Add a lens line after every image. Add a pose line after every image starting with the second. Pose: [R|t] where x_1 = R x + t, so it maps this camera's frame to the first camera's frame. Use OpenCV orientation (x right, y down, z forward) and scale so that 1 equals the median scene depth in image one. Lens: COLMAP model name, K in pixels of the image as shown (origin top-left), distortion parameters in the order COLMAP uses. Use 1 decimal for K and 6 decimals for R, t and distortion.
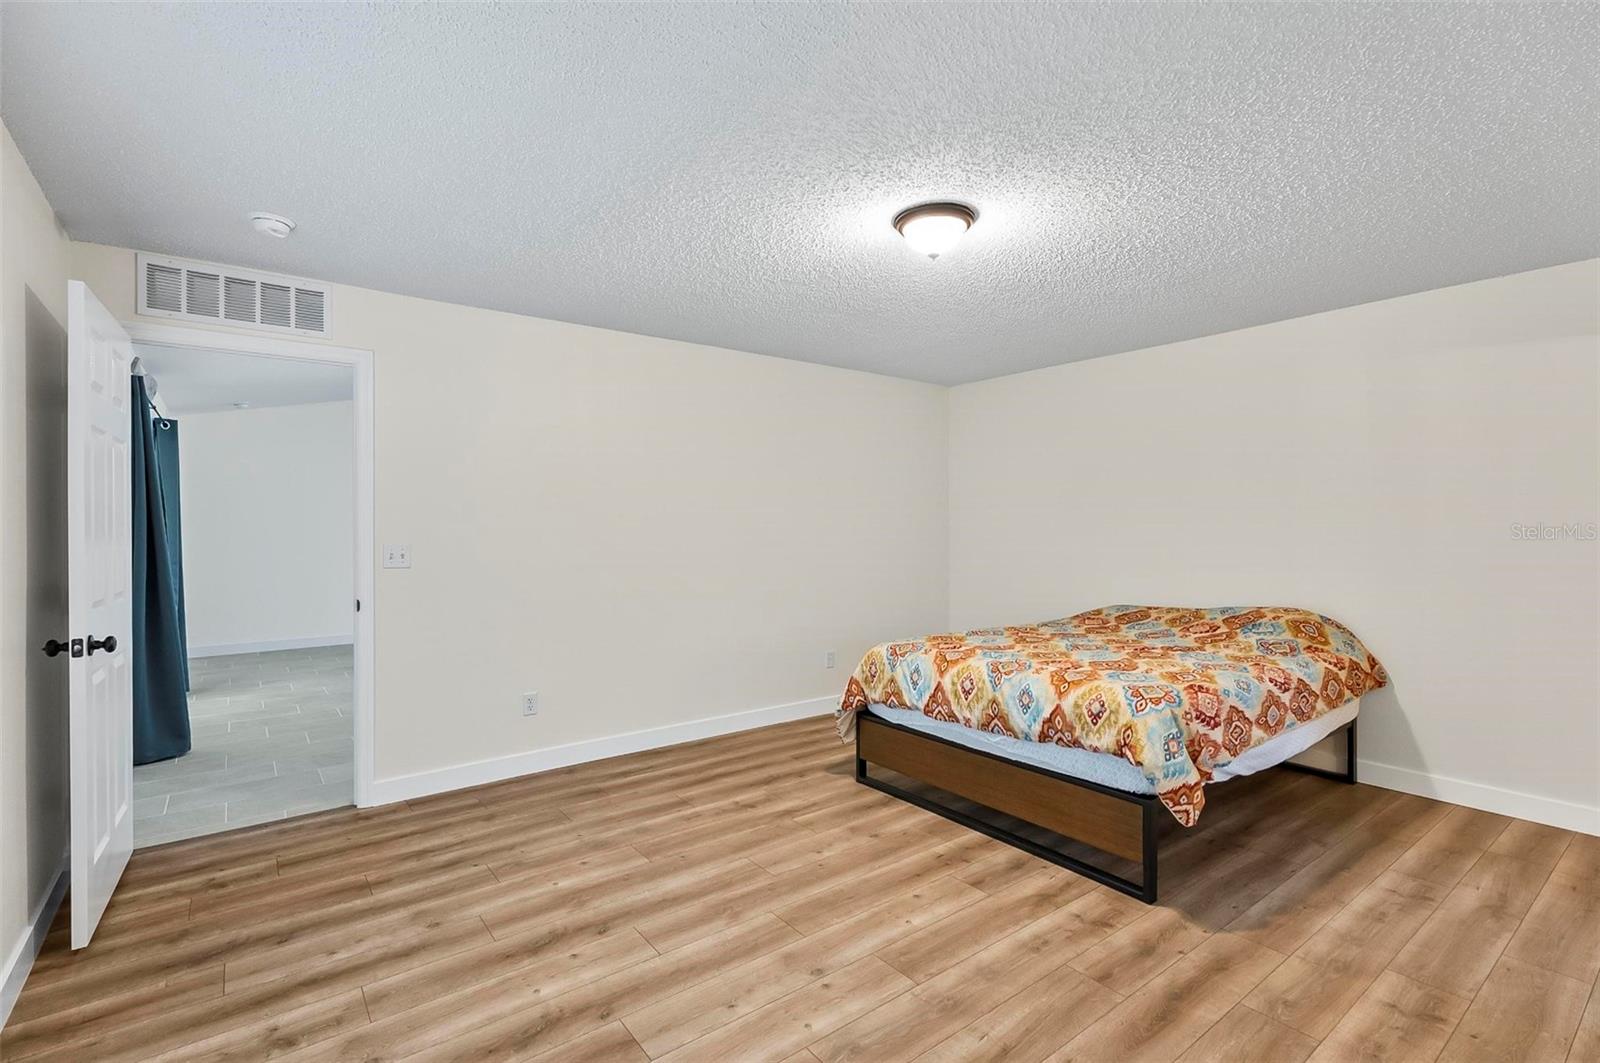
lens RADIAL K [[739.8, 0, 808.0], [0, 739.8, 531.5], [0, 0, 1]] dist [0.005707, -0.000032]
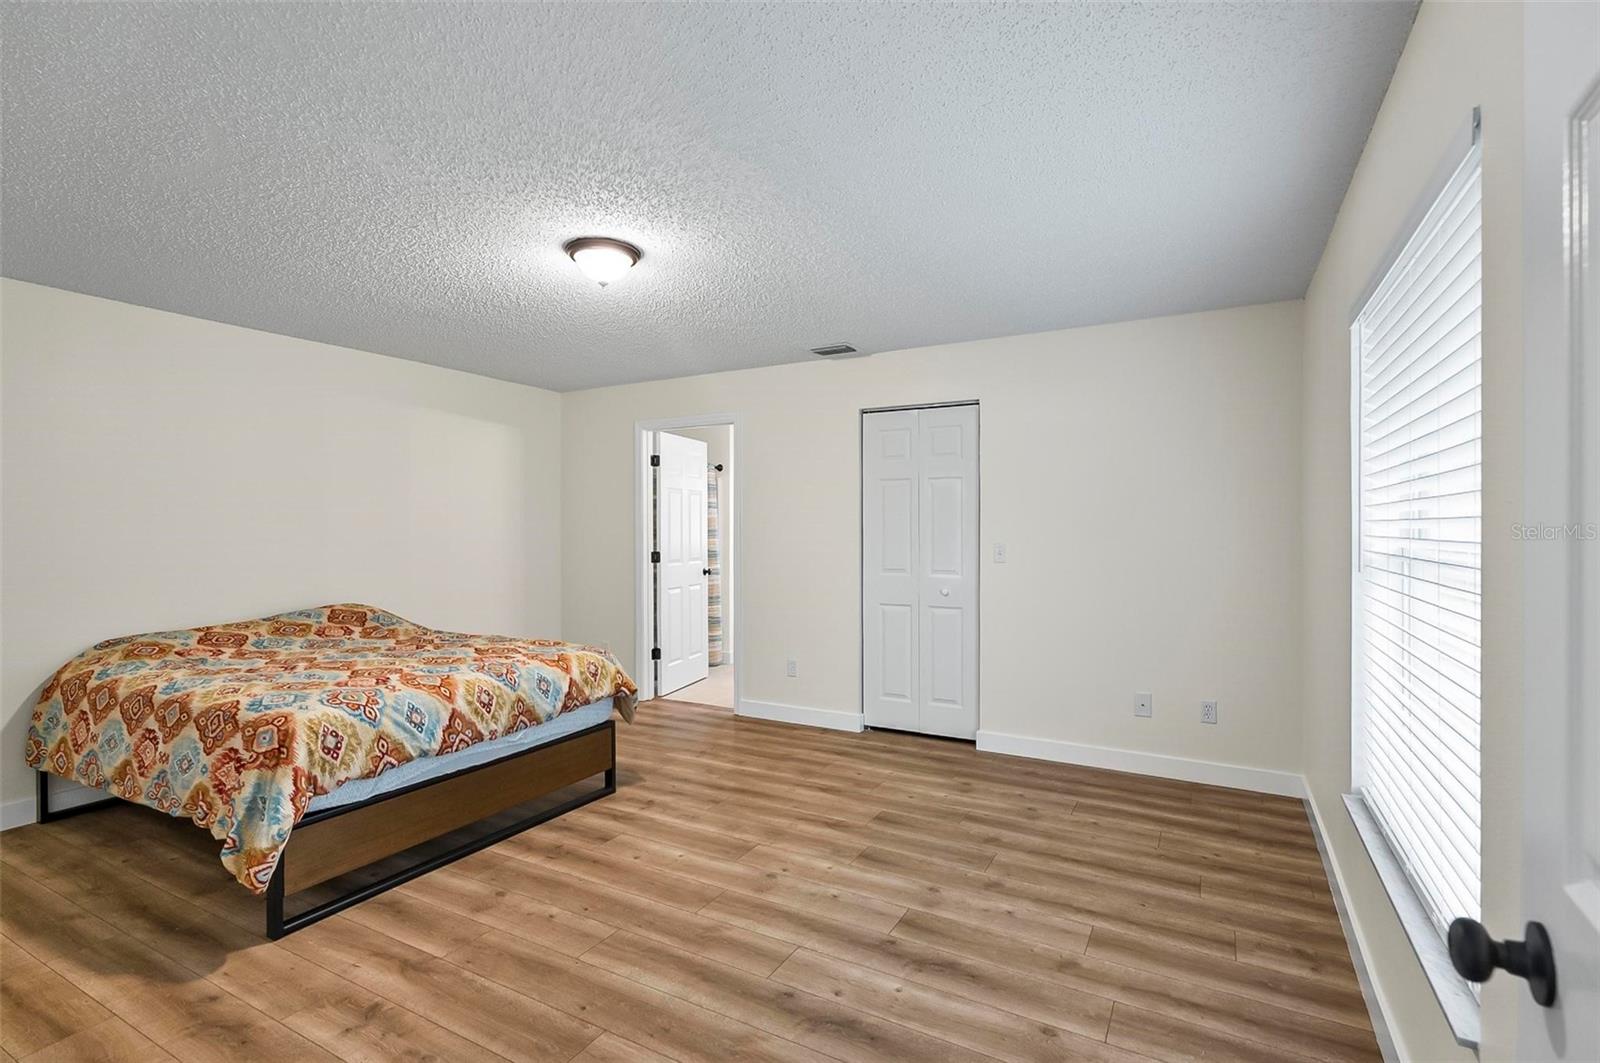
lens RADIAL K [[739.8, 0, 805.8], [0, 739.8, 528.6], [0, 0, 1]] dist [0.005707, -0.000032]
pose [[-0.403746, 0.003692, 0.914864, -0.906613], [0.005916, 0.999981, -0.001425, -0.006591], [-0.914852, 0.004836, -0.403760, 1.110221]]
